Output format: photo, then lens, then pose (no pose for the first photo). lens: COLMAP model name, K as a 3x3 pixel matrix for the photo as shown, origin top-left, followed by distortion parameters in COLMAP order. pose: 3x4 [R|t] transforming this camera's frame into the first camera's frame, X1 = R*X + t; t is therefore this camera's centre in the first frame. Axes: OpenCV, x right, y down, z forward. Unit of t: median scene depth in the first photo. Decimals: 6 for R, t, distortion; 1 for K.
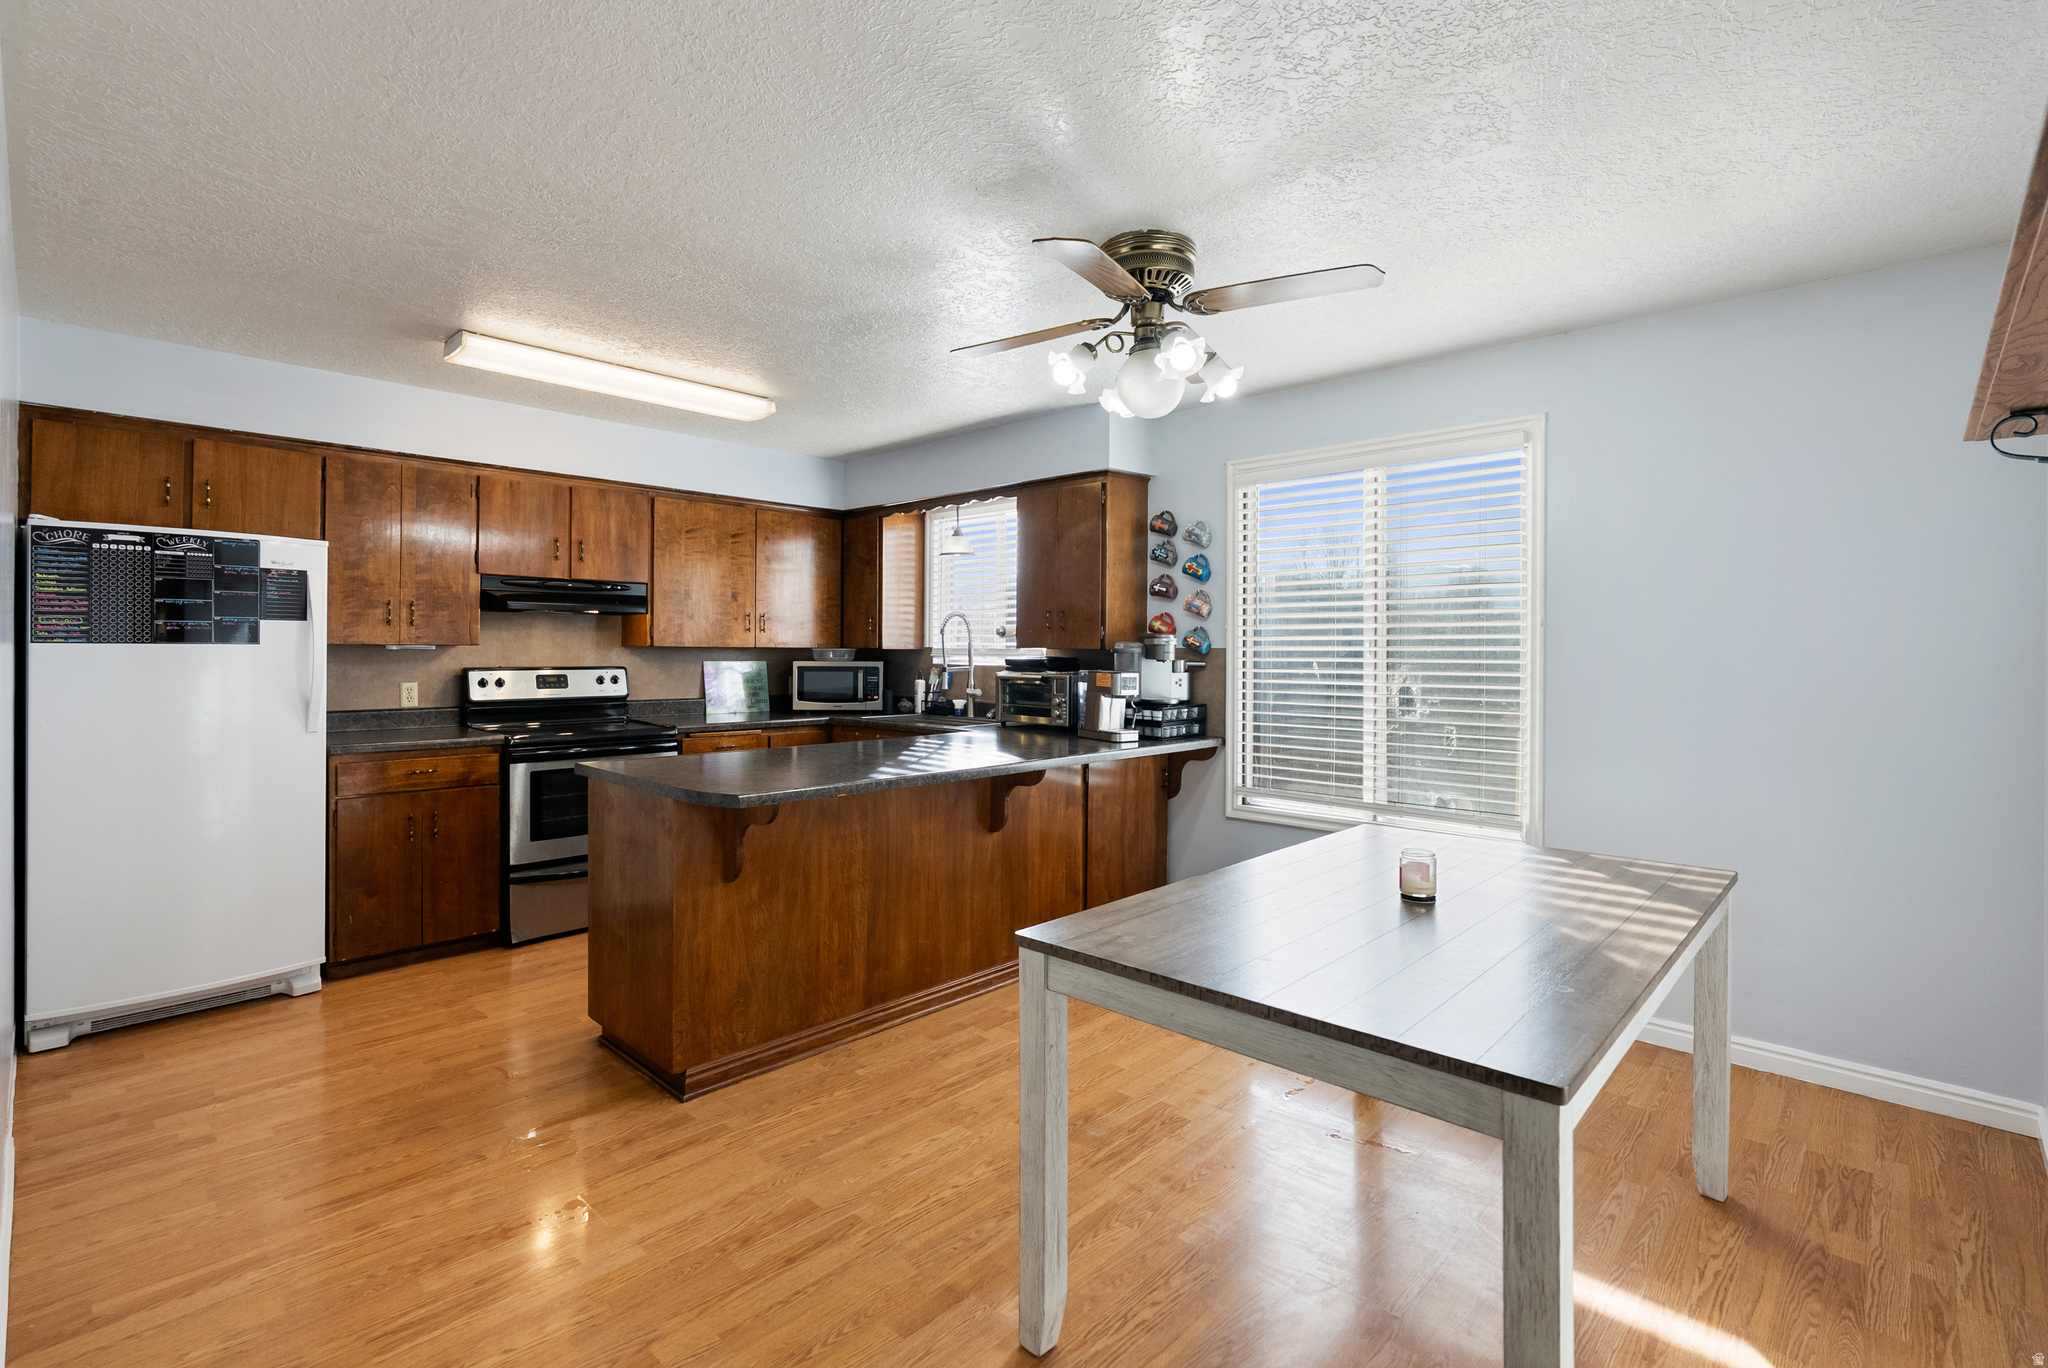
lens RADIAL K [[945.3, 0, 1024.5], [0, 945.3, 668.8], [0, 0, 1]] dist [0.002281, 0.001713]
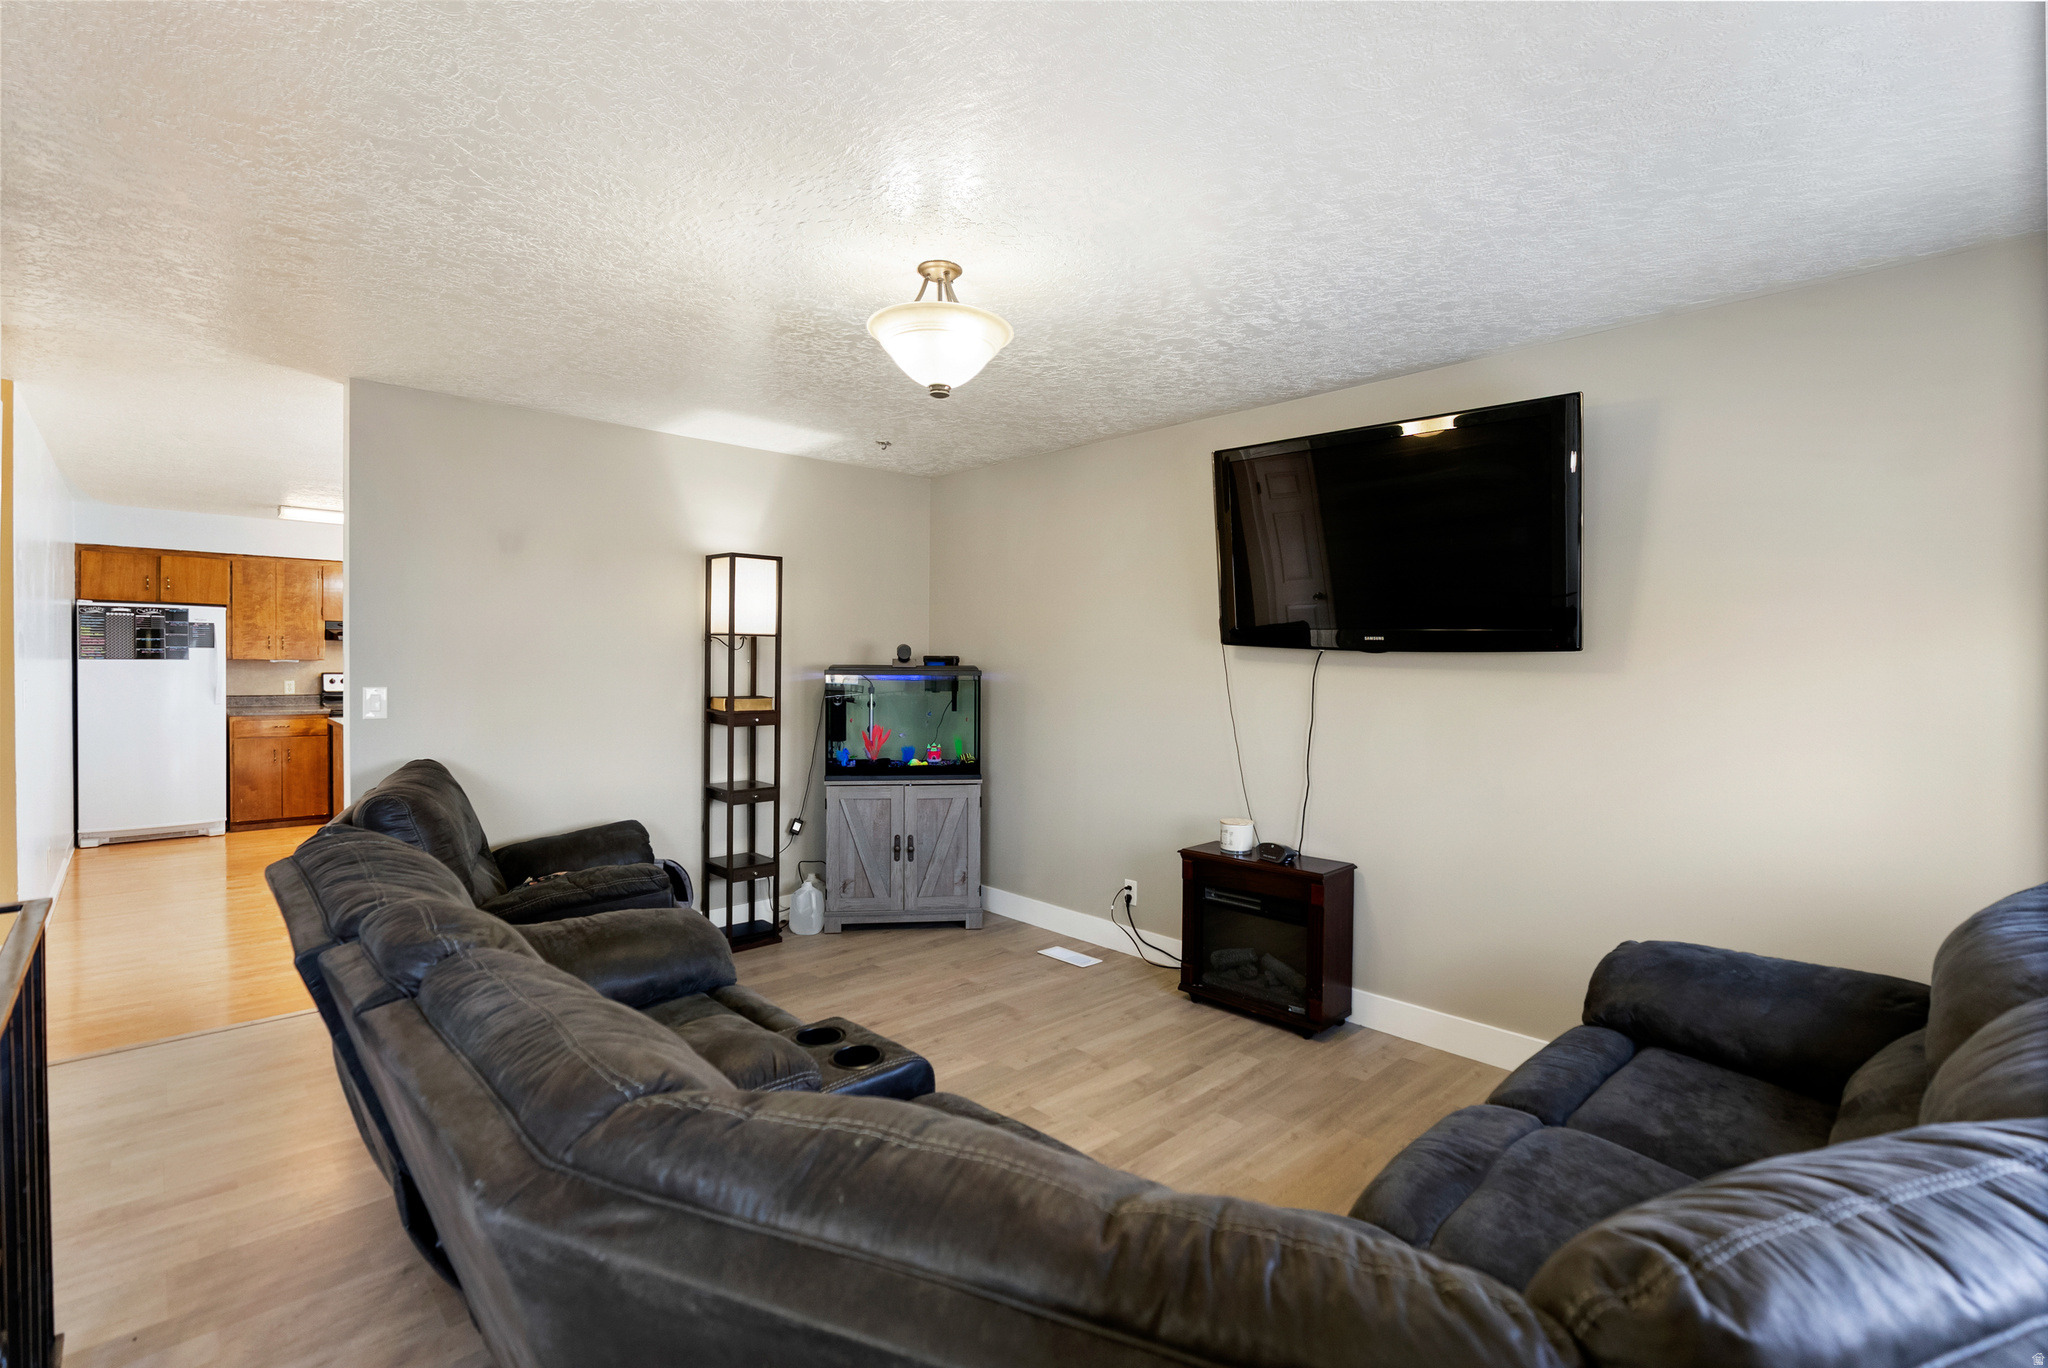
lens RADIAL K [[945.3, 0, 1029.2], [0, 945.3, 690.3], [0, 0, 1]] dist [0.002281, 0.001713]
pose [[0.998430, 0.001540, -0.055987, 0.786330], [-0.000916, 0.999937, 0.011165, 0.010476], [0.056001, -0.011096, 0.998369, -0.660619]]
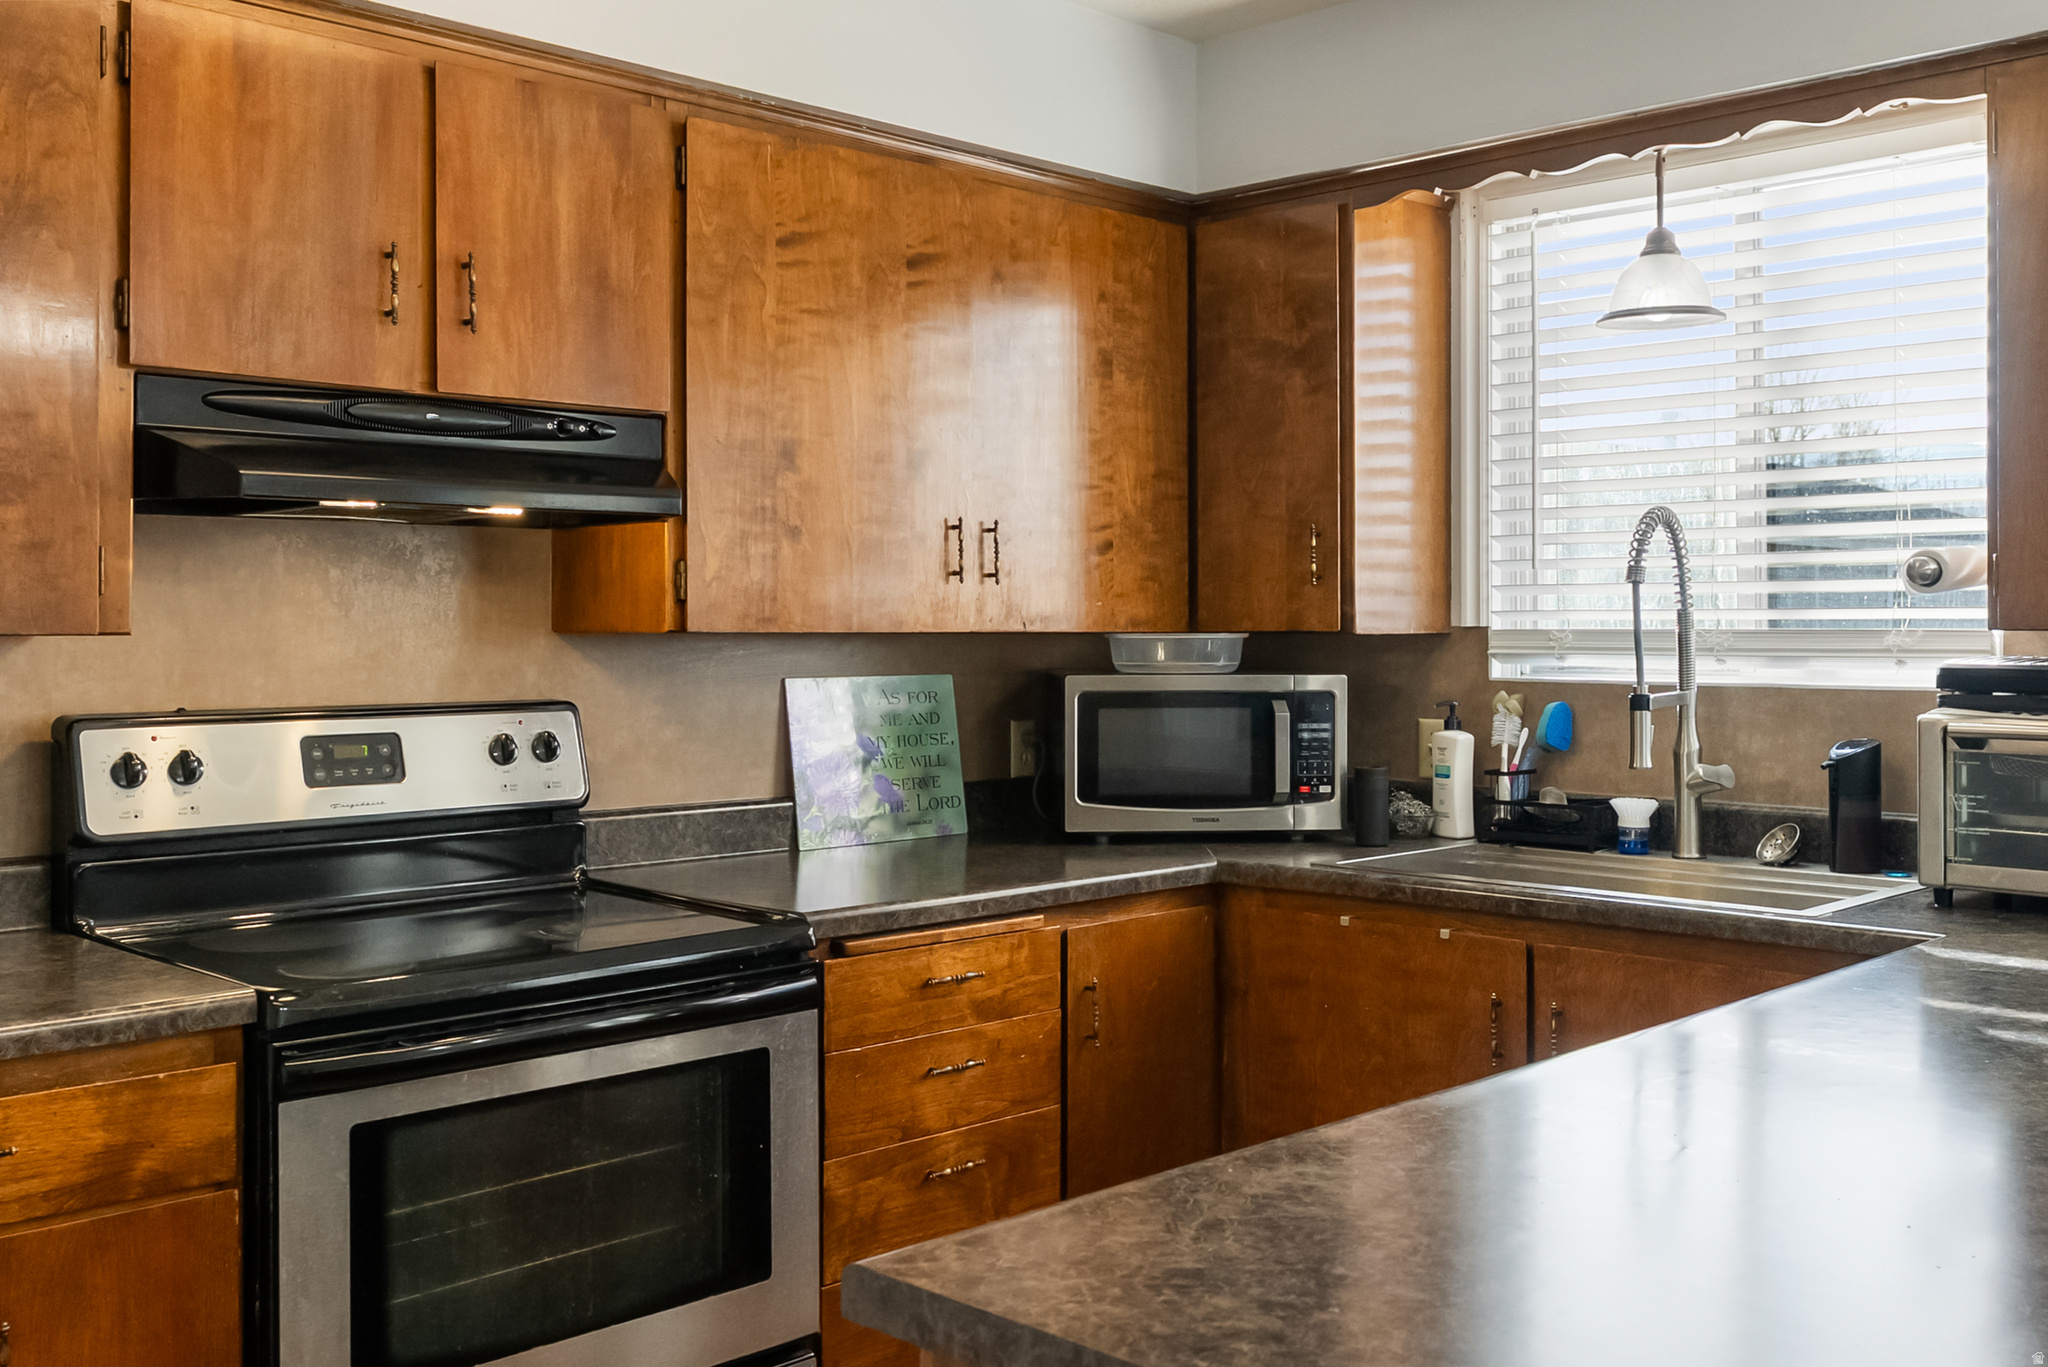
lens RADIAL K [[1982.4, 0, 1025.5], [0, 1982.4, 662.0], [0, 0, 1]] dist [0.002034, 0.000000]
pose [[0.999916, -0.008088, -0.010143, -0.288683], [0.008063, 0.999964, -0.002519, -0.012636], [0.010163, 0.002437, 0.999945, 0.402045]]
